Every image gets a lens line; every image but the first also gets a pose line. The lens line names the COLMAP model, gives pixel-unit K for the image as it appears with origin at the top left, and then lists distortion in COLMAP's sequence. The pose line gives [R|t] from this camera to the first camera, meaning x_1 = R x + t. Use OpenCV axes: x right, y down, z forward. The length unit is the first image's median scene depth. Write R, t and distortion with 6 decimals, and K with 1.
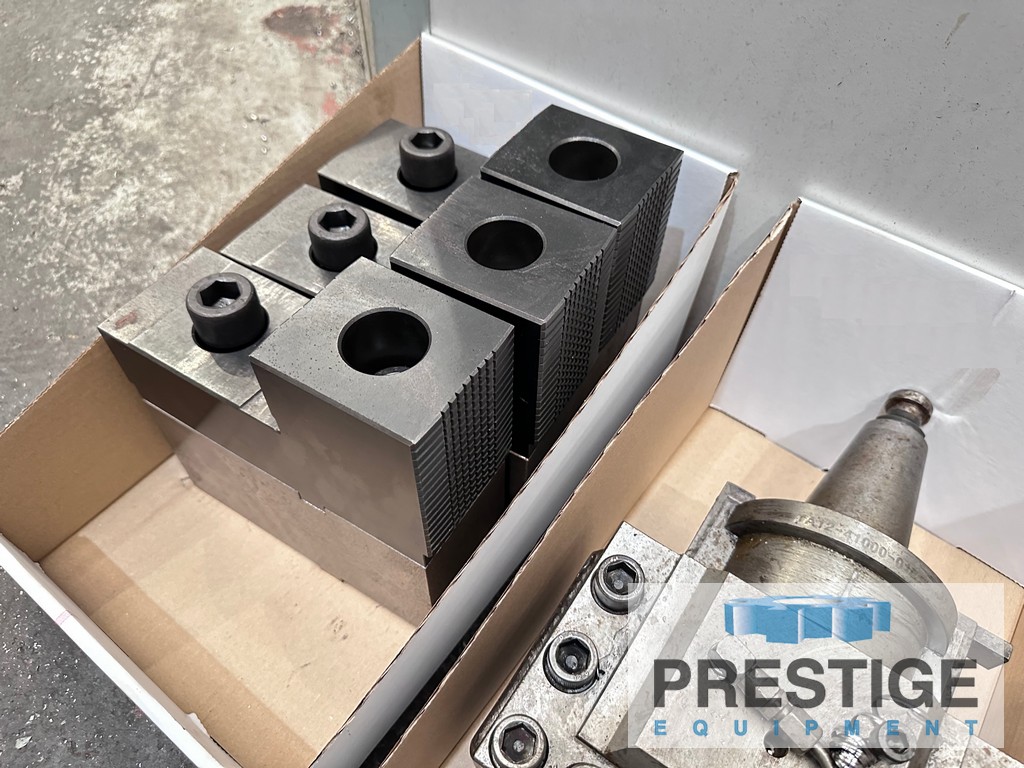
lens RADIAL K [[711.8, 0, 512.0], [0, 711.8, 384.0], [0, 0, 1]] dist [0.065820, -0.187179]
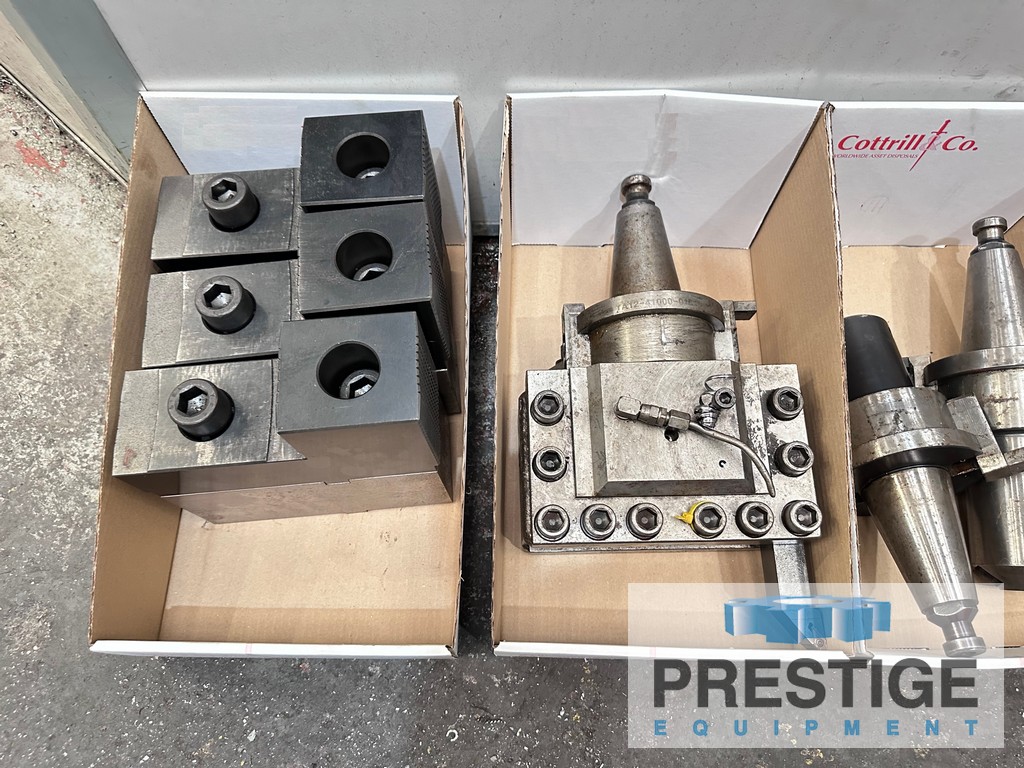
lens RADIAL K [[711.8, 0, 512.0], [0, 711.8, 384.0], [0, 0, 1]] dist [0.065820, -0.187179]
pose [[0.806614, -0.560345, 0.188115, -0.153962], [0.482655, 0.808121, 0.337615, -0.282748], [-0.341201, -0.181531, 0.922295, -0.351359]]
